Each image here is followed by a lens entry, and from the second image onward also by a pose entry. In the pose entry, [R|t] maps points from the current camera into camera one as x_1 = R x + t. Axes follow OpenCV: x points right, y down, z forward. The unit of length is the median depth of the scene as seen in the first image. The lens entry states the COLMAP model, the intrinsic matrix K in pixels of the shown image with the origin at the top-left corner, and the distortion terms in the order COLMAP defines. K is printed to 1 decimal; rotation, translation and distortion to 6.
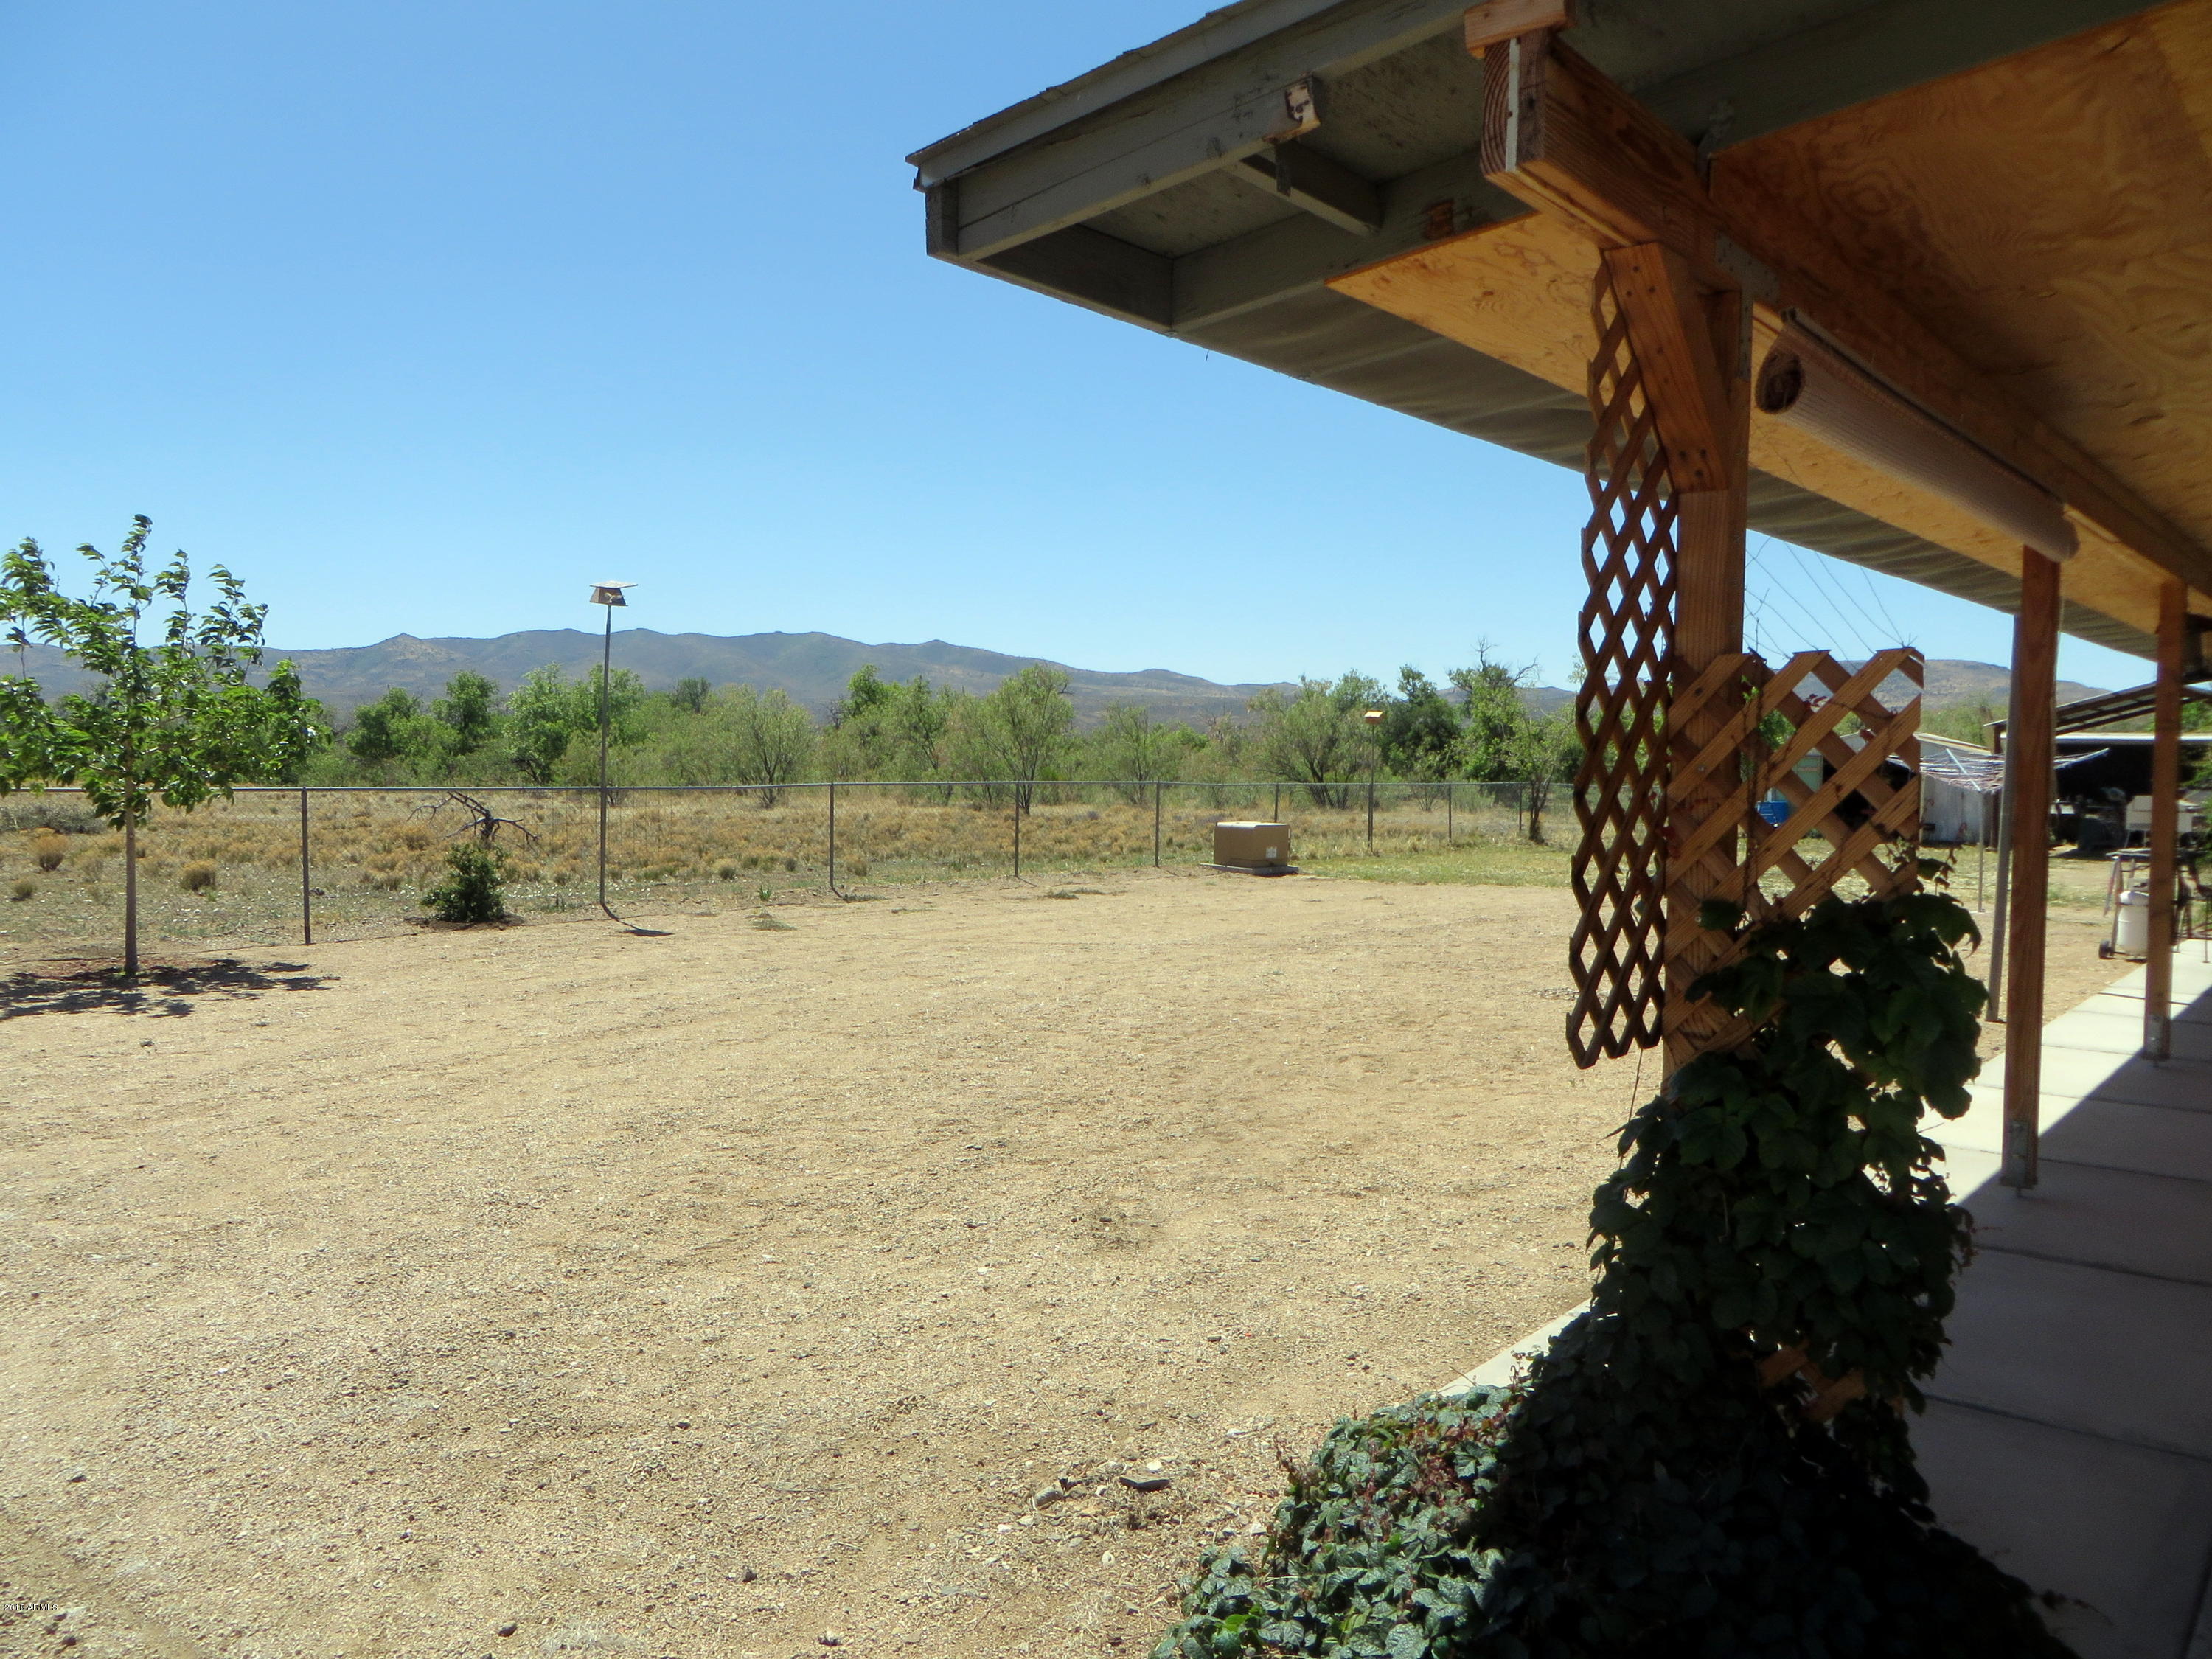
lens RADIAL K [[1660.1, 0, 1106.0], [0, 1660.1, 829.5], [0, 0, 1]] dist [-0.023262, 0.007828]
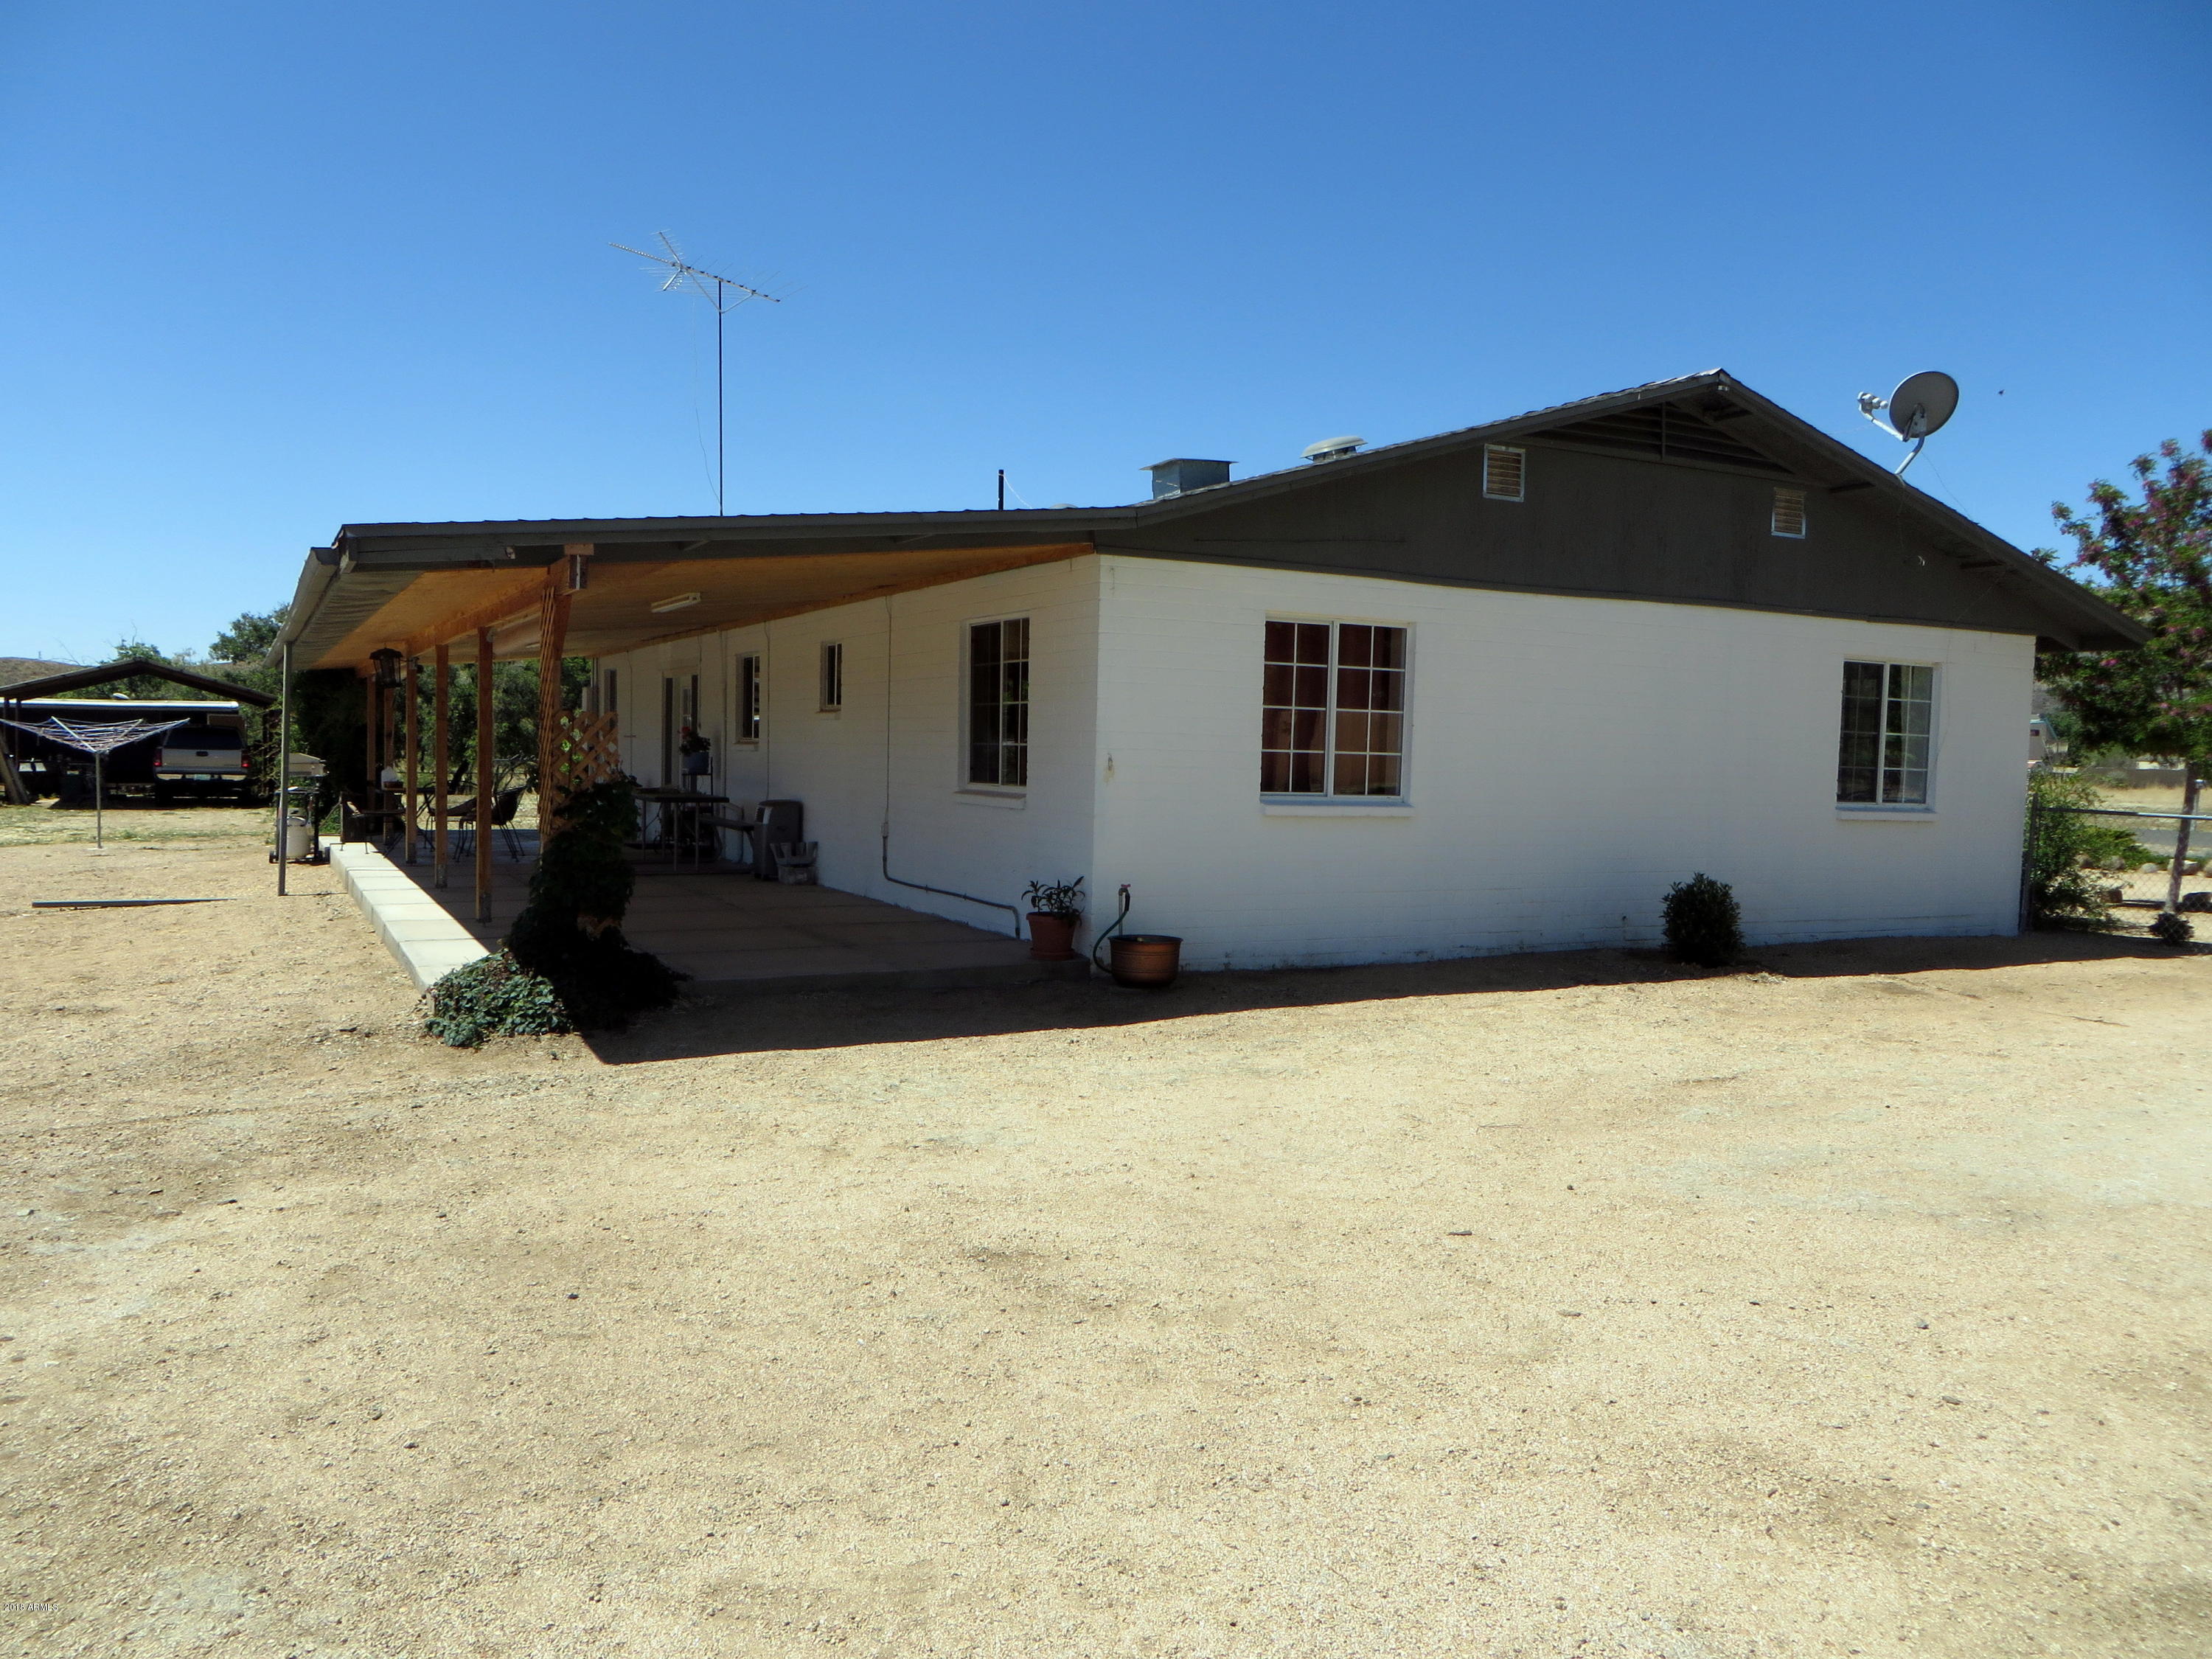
lens RADIAL K [[1660.1, 0, 1106.0], [0, 1660.1, 829.5], [0, 0, 1]] dist [-0.023262, 0.007828]
pose [[0.384250, -0.054012, 0.921648, -0.181017], [0.030207, 0.998488, 0.045921, 0.000972], [-0.922735, 0.010195, 0.385301, -0.101399]]
